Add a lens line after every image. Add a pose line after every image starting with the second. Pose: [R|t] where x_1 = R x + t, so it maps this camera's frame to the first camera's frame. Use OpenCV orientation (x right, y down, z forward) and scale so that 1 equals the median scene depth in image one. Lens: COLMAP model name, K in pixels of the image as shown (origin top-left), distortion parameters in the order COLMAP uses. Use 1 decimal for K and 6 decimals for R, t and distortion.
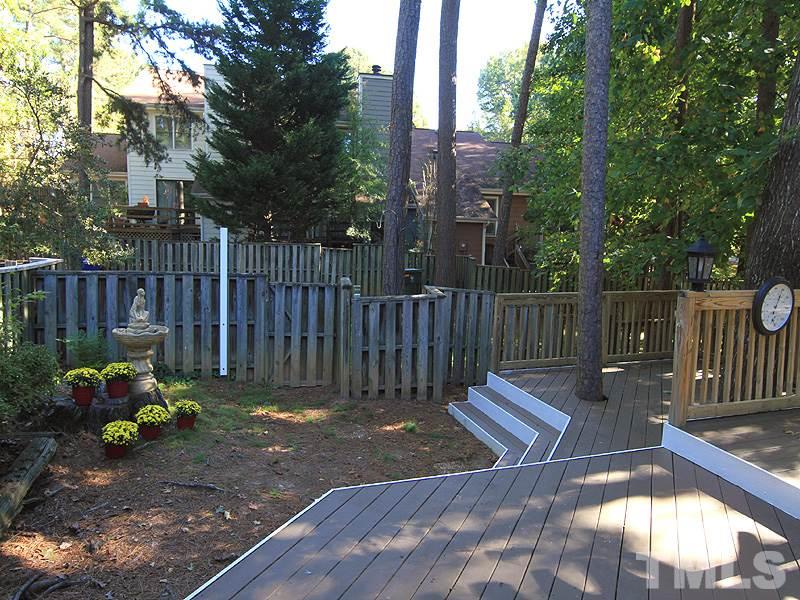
lens RADIAL K [[512.1, 0, 400.0], [0, 512.1, 300.0], [0, 0, 1]] dist [-0.007042, -0.000205]
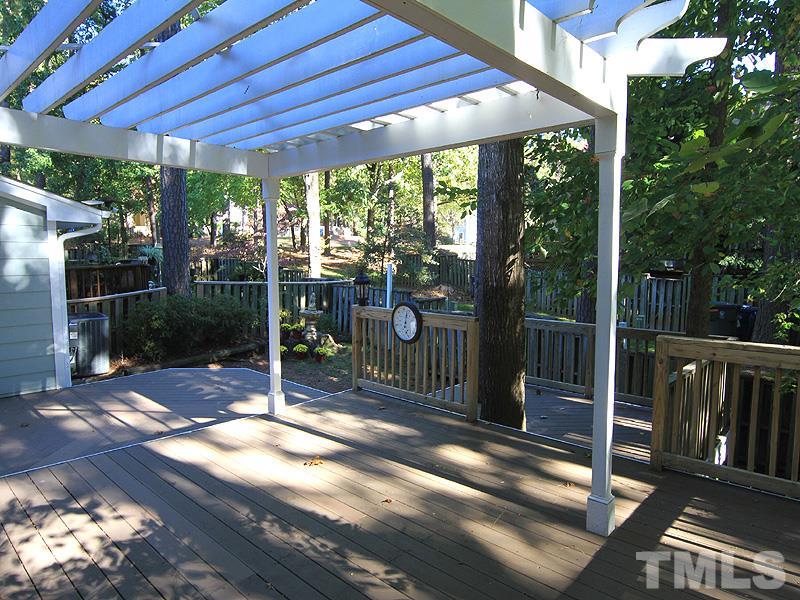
lens RADIAL K [[512.1, 0, 400.0], [0, 512.1, 300.0], [0, 0, 1]] dist [-0.007042, -0.000205]
pose [[0.487590, 0.057420, -0.871183, 2.042483], [-0.103374, 0.994613, 0.007698, -0.060576], [0.866931, 0.086304, 0.490899, 0.313476]]
